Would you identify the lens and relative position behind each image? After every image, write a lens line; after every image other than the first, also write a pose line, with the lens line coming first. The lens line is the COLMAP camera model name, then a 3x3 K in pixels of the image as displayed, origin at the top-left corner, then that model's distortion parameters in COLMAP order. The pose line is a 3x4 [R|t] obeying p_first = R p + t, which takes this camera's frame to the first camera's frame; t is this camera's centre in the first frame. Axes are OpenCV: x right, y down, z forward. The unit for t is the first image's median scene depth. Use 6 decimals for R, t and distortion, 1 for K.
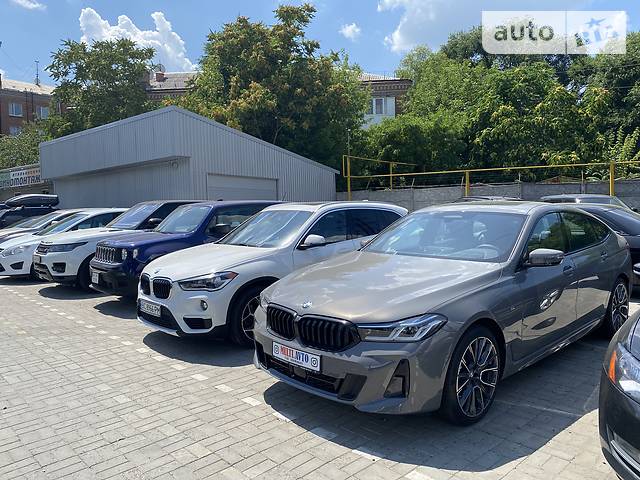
lens RADIAL K [[480.1, 0, 320.0], [0, 480.1, 239.1], [0, 0, 1]] dist [0.058564, -0.090050]
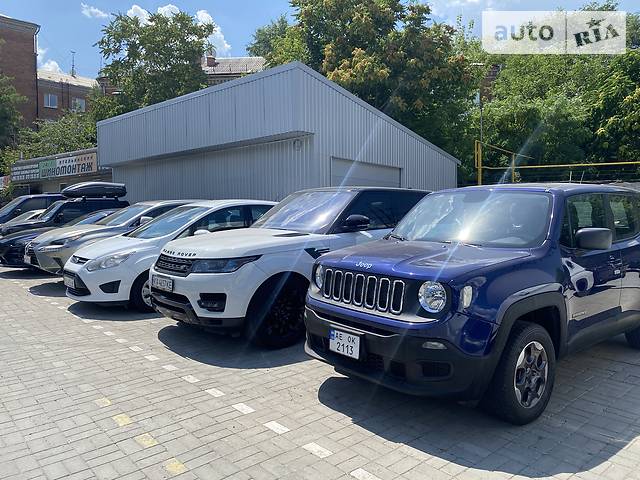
lens RADIAL K [[488.5, 0, 320.1], [0, 488.5, 240.1], [0, 0, 1]] dist [-0.000108, -0.002108]
pose [[0.998784, 0.022891, -0.043670, -0.150608], [-0.022971, 0.999735, -0.001326, -0.004597], [0.043628, 0.002328, 0.999045, 0.176543]]
